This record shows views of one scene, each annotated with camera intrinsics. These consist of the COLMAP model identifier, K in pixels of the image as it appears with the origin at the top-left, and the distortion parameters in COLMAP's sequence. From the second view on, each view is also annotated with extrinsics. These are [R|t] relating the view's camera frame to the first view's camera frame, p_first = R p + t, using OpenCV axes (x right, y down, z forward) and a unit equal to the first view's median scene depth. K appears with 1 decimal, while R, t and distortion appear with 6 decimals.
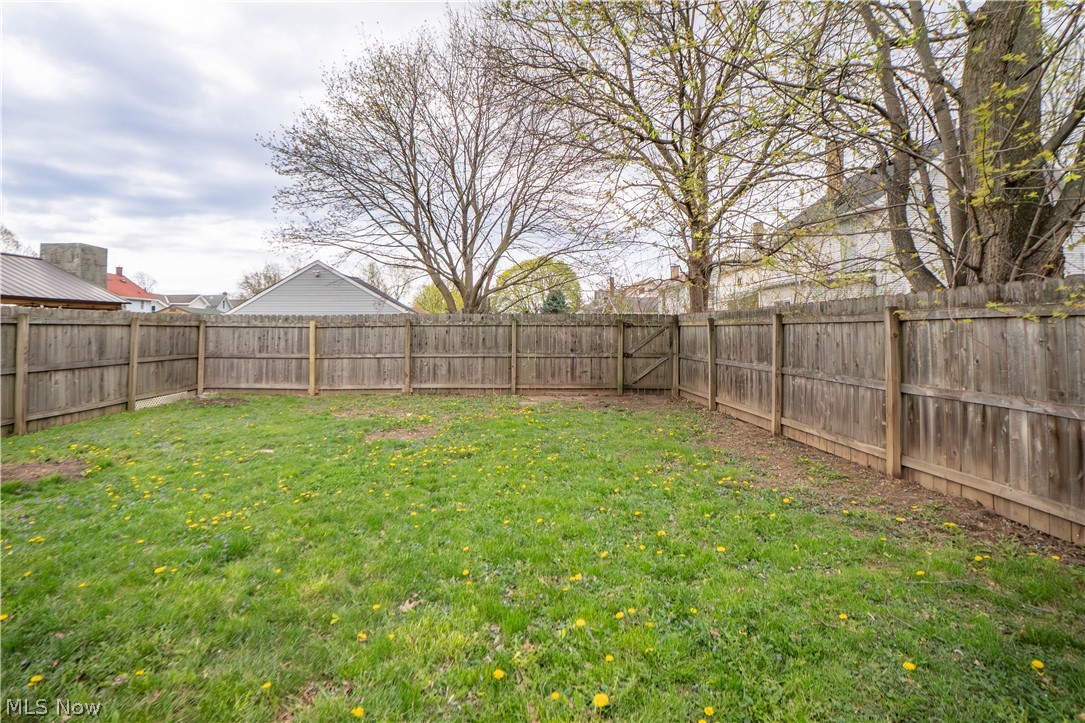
lens RADIAL K [[550.7, 0, 484.9], [0, 550.7, 312.9], [0, 0, 1]] dist [-0.032132, 0.005374]
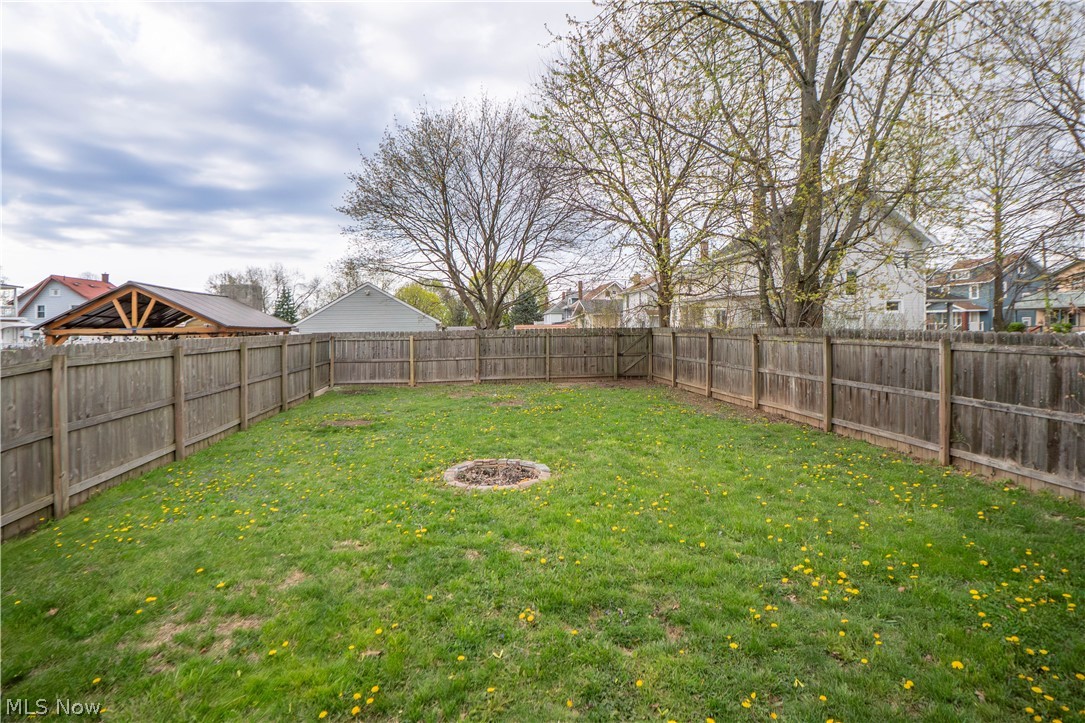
lens RADIAL K [[550.7, 0, 527.9], [0, 550.7, 328.6], [0, 0, 1]] dist [-0.032132, 0.005374]
pose [[0.988978, -0.013879, 0.147411, -0.222042], [0.008749, 0.999335, 0.035390, -0.052438], [-0.147804, -0.033710, 0.988442, -0.480068]]
